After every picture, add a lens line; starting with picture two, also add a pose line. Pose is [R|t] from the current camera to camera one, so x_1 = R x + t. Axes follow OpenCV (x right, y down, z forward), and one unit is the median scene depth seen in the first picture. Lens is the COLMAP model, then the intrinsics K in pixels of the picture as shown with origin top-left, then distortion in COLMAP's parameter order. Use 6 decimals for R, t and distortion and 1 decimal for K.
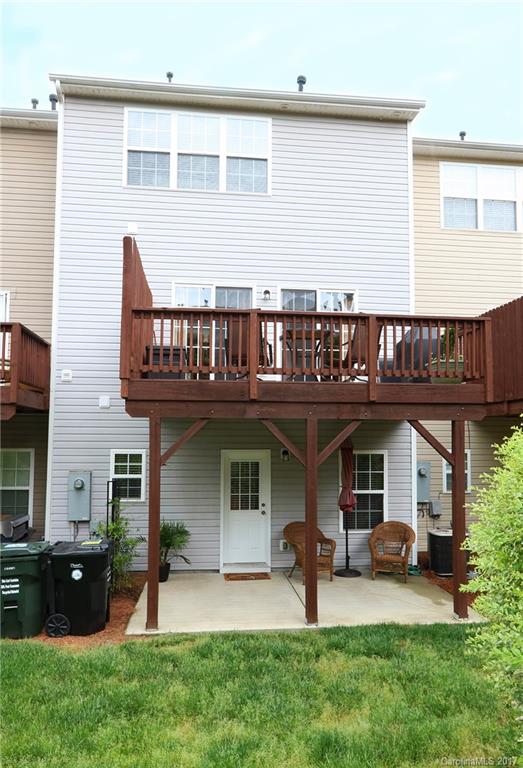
lens RADIAL K [[674.1, 0, 262.3], [0, 674.1, 383.6], [0, 0, 1]] dist [-0.017227, 0.002268]
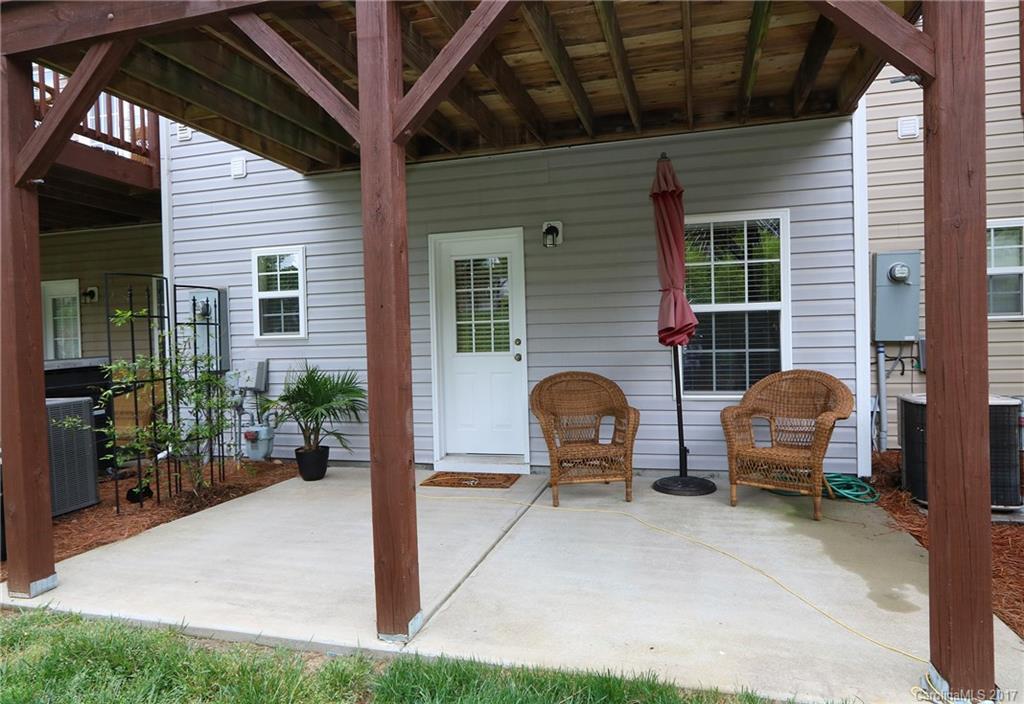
lens RADIAL K [[633.3, 0, 513.0], [0, 633.3, 351.0], [0, 0, 1]] dist [-0.010159, 0.000004]
pose [[0.918083, -0.023041, -0.395717, 0.187892], [0.056658, 0.995686, 0.073475, 0.154197], [0.392317, -0.089876, 0.915429, 0.574690]]
